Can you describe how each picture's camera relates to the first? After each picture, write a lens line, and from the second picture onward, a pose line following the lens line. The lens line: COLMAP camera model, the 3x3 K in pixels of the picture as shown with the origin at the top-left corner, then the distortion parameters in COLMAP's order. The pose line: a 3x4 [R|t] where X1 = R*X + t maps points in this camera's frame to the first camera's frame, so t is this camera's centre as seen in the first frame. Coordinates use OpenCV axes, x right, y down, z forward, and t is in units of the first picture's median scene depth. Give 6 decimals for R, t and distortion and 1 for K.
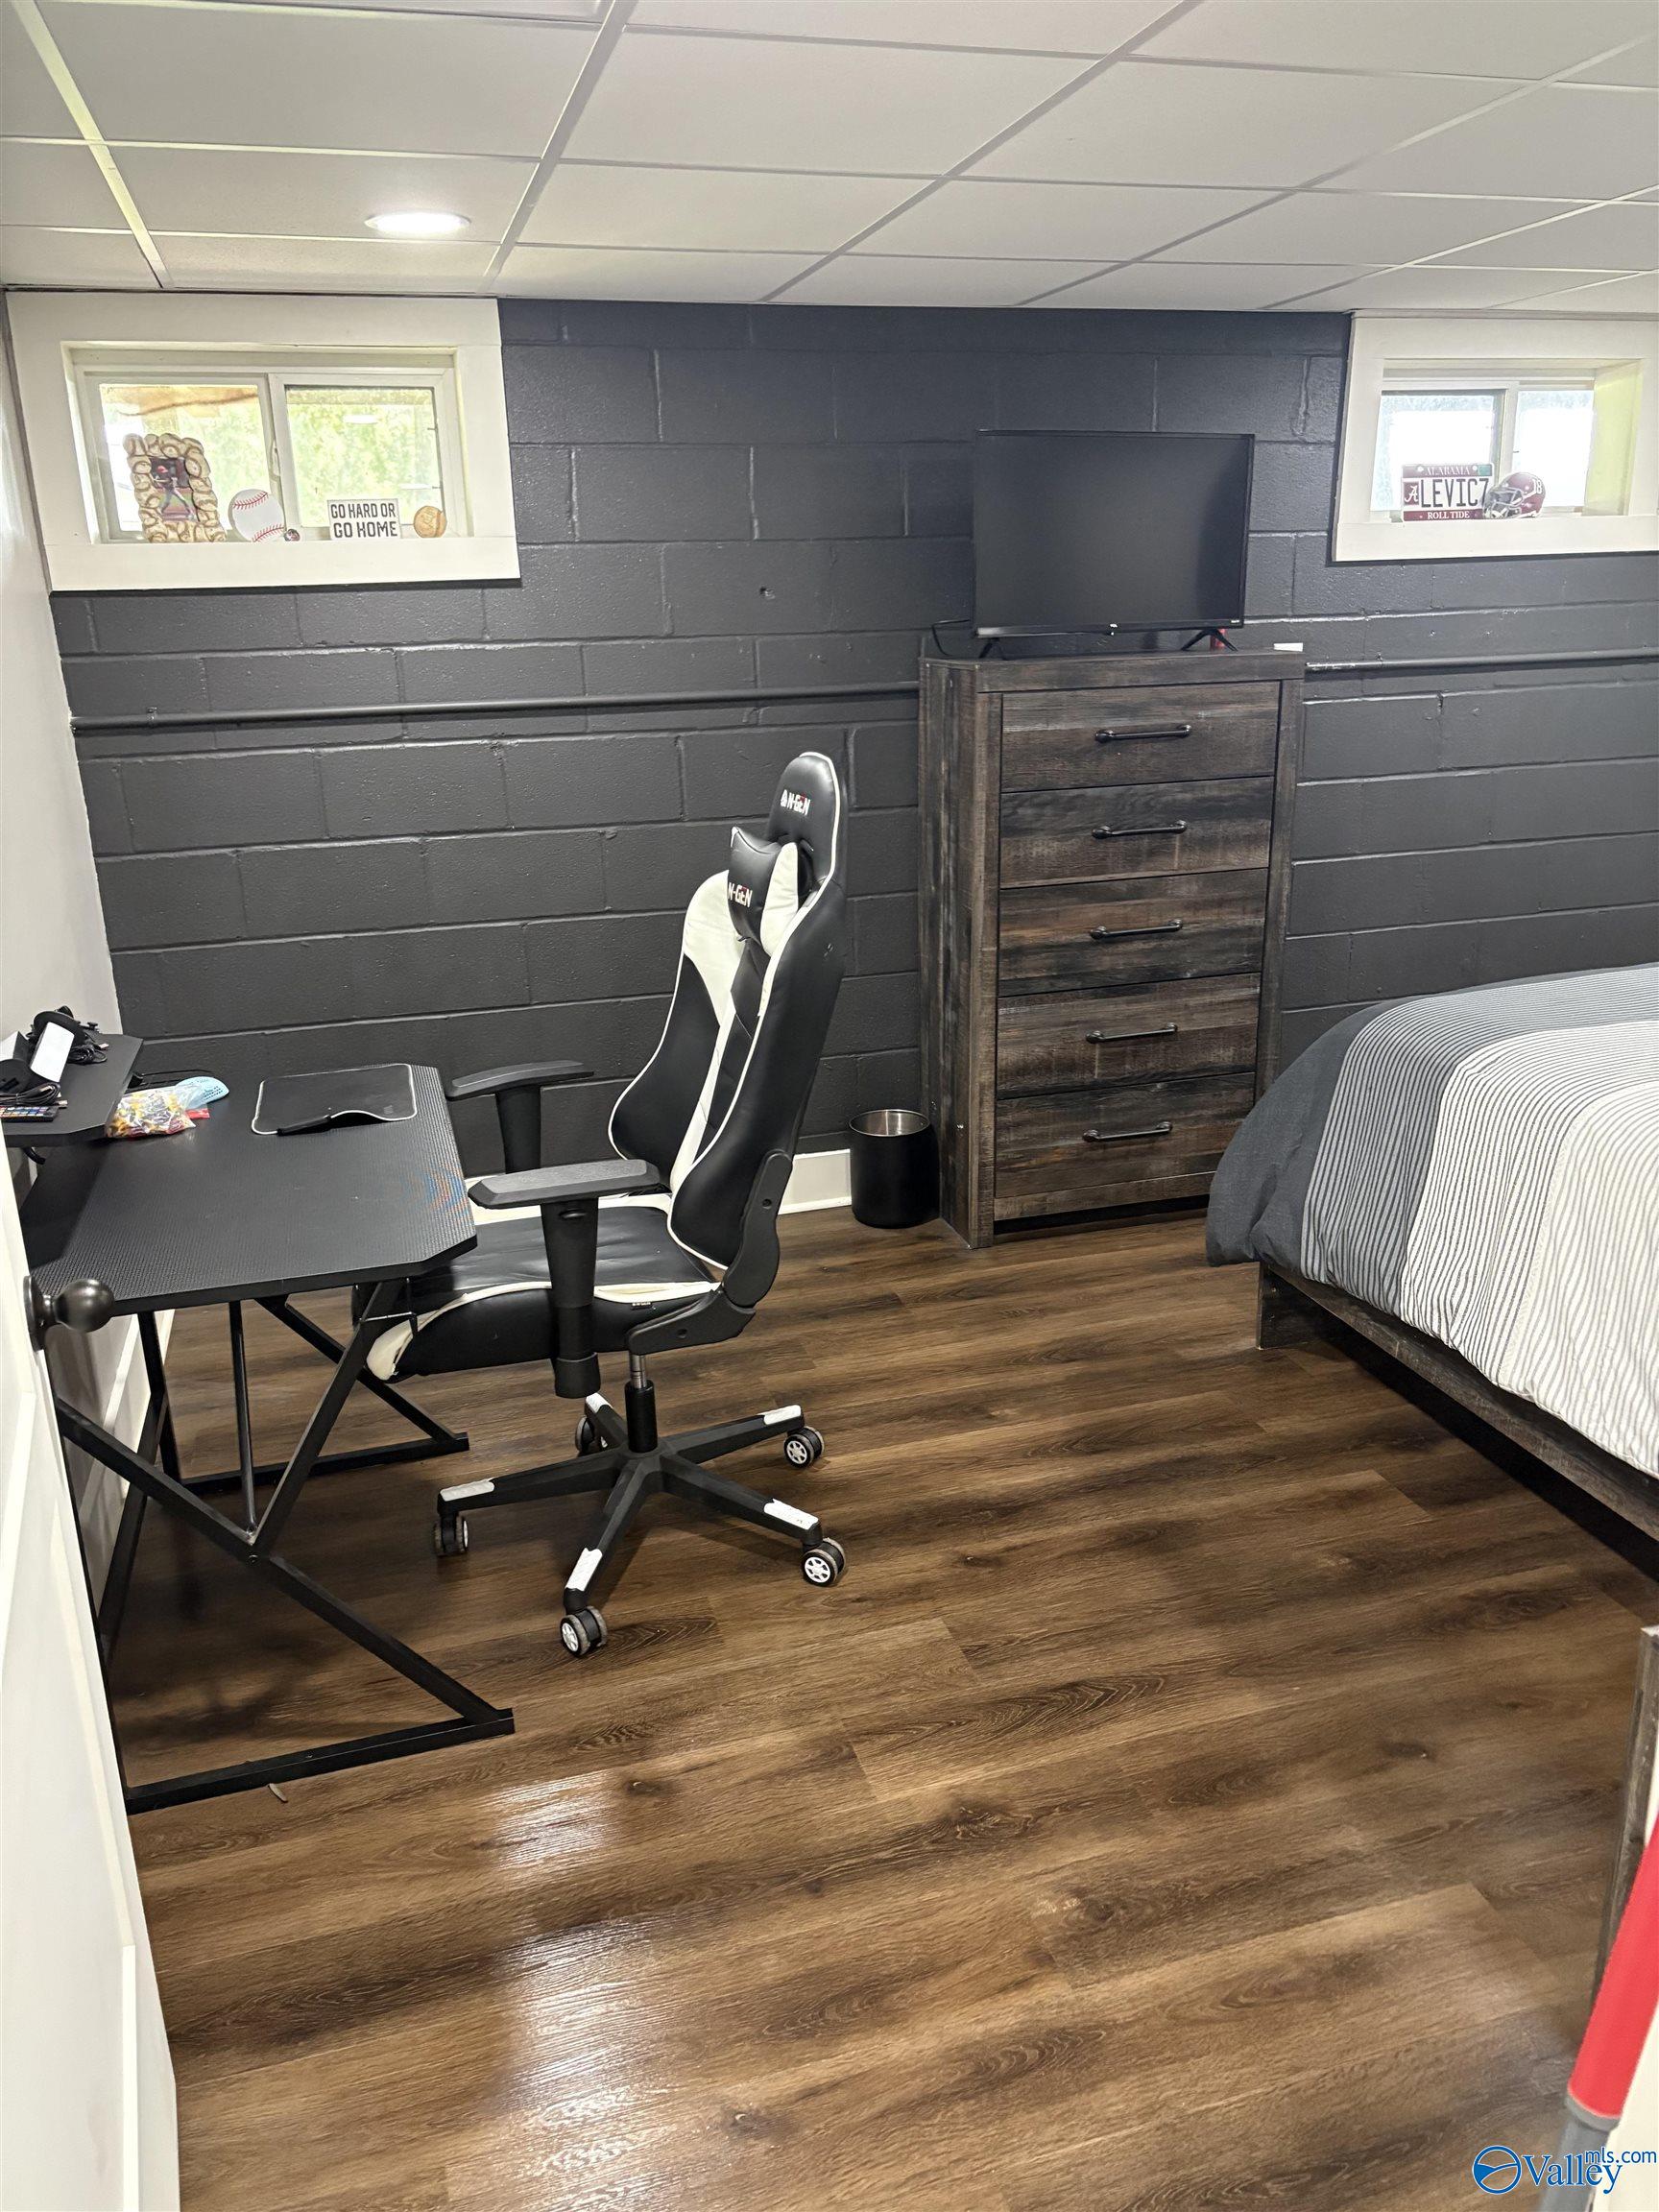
lens RADIAL K [[1677.6, 0, 834.8], [0, 1677.6, 1107.6], [0, 0, 1]] dist [0.028791, -0.026183]
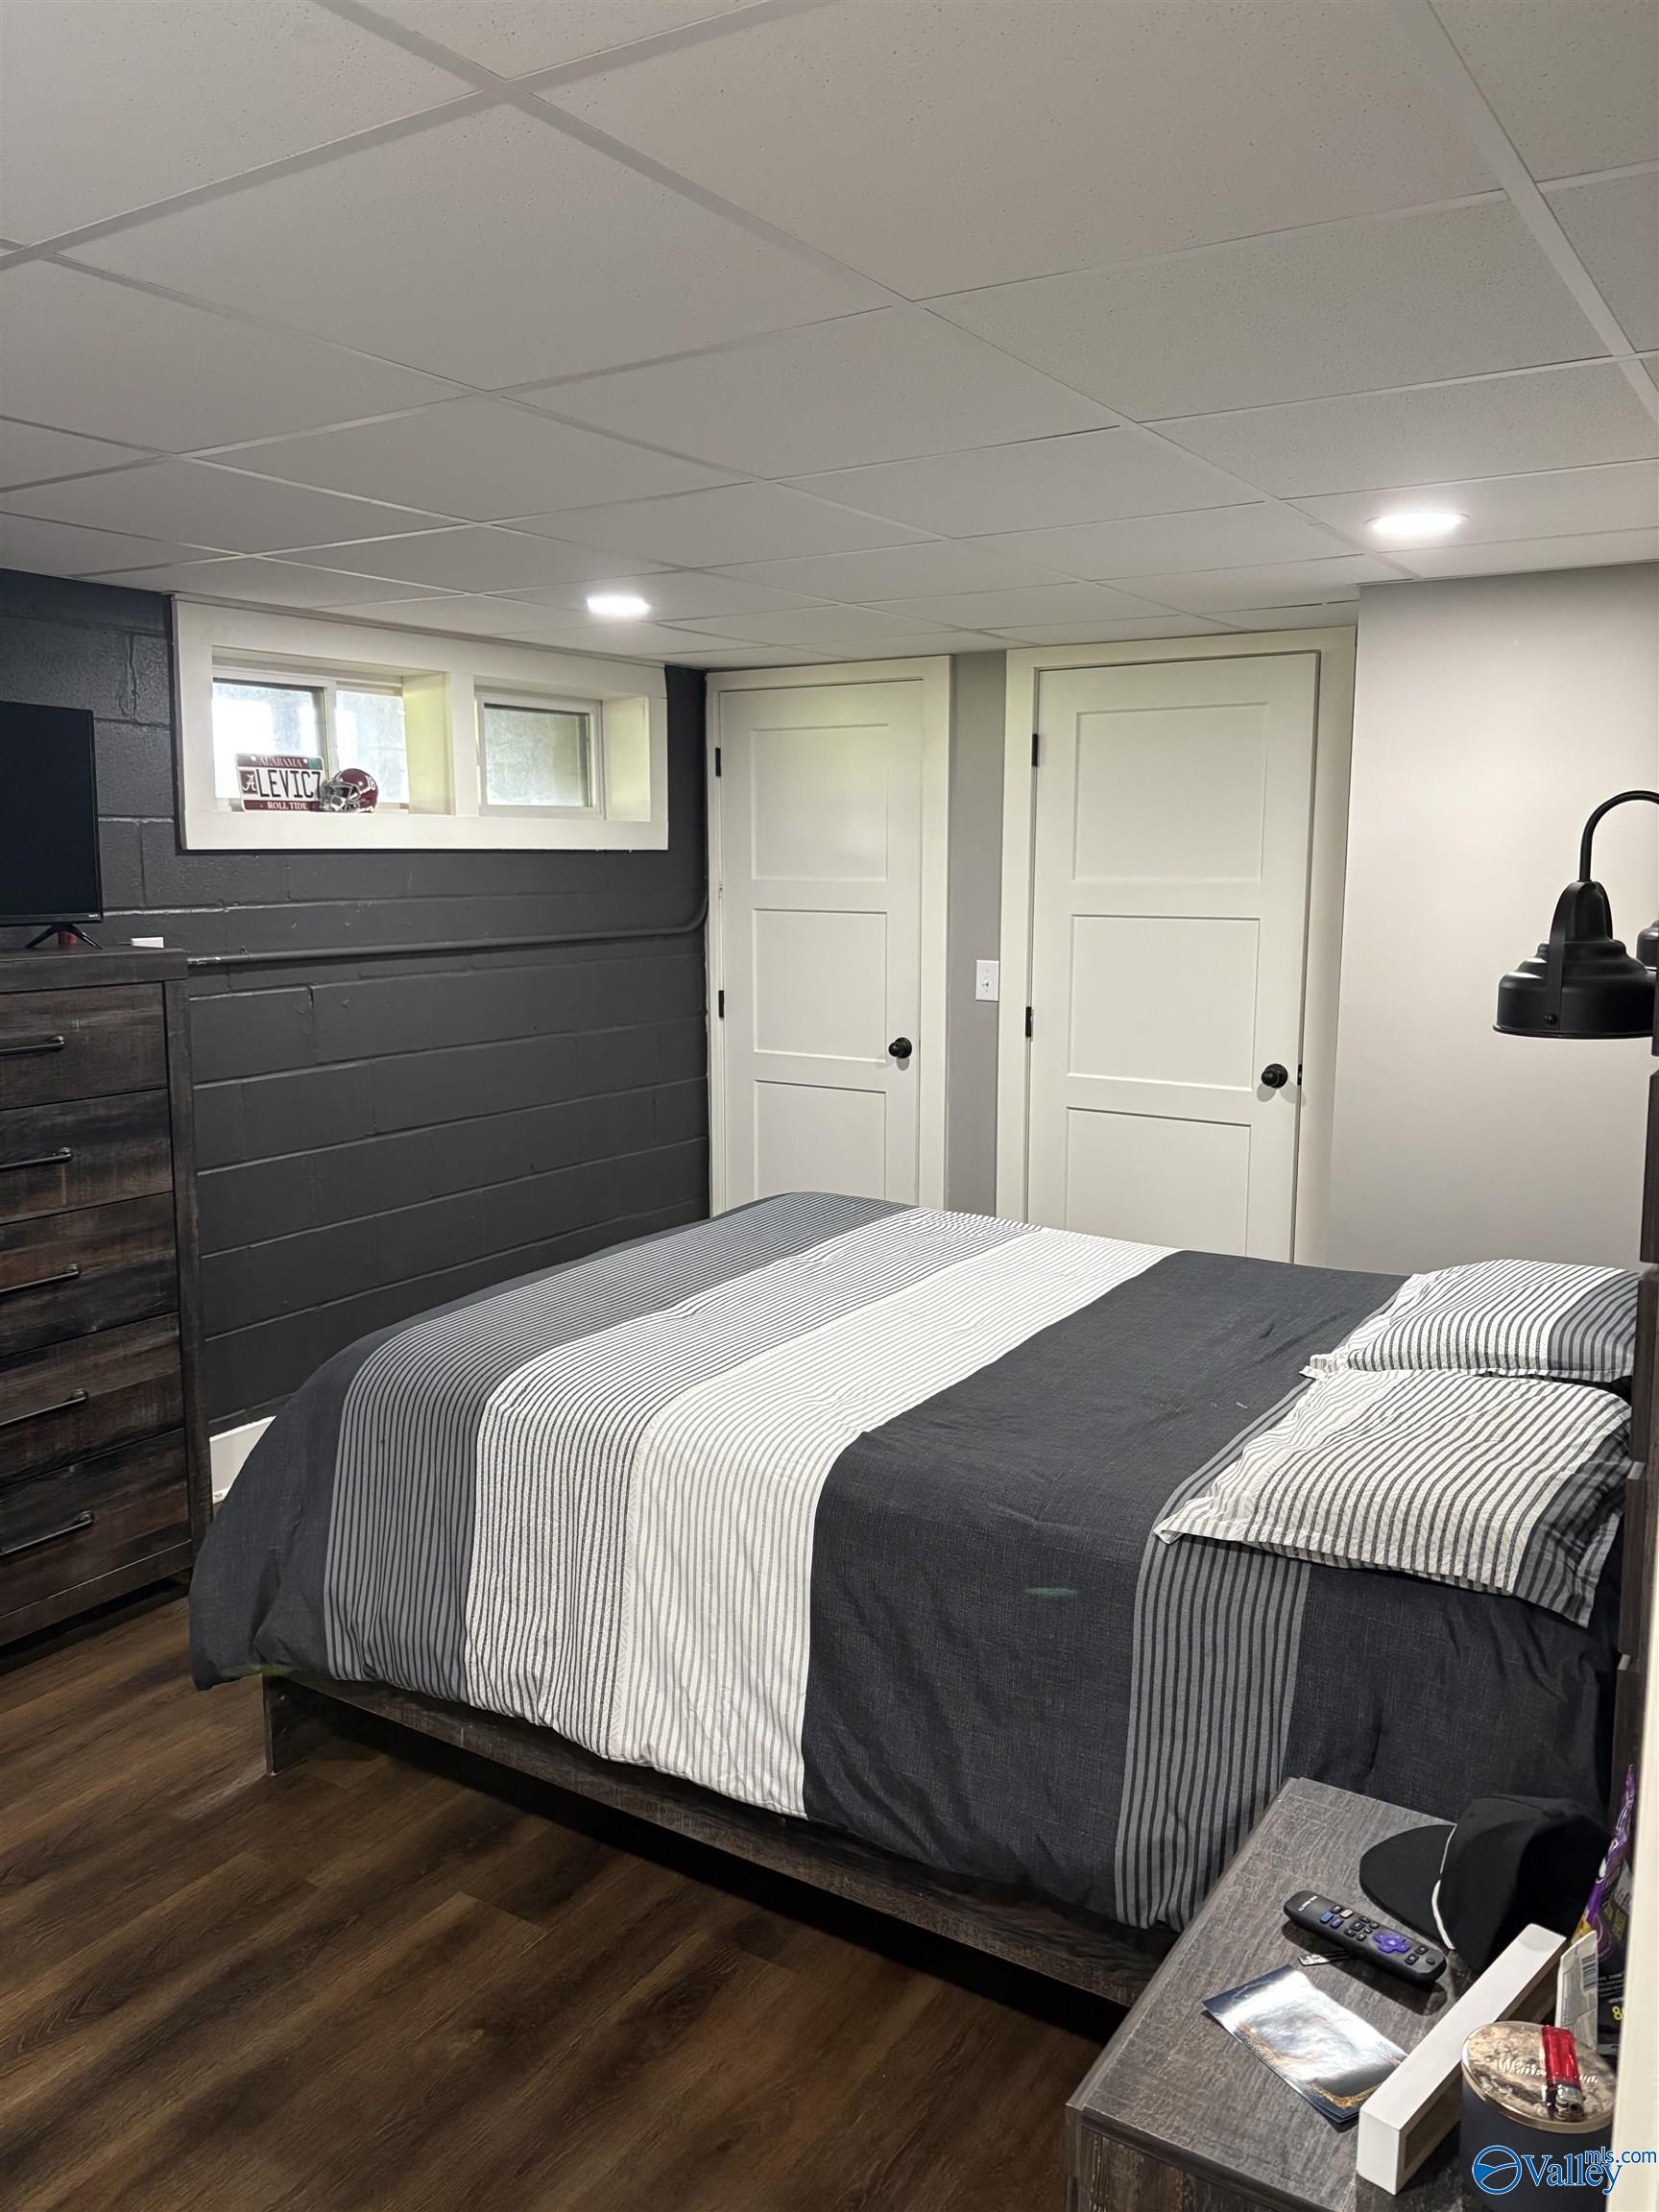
lens RADIAL K [[1677.6, 0, 829.9], [0, 1677.6, 1097.4], [0, 0, 1]] dist [0.028791, -0.026183]
pose [[0.753691, -0.073681, 0.653086, -0.051711], [0.176254, 0.979956, -0.092848, -0.051302], [-0.633154, 0.185088, 0.751571, 0.129454]]
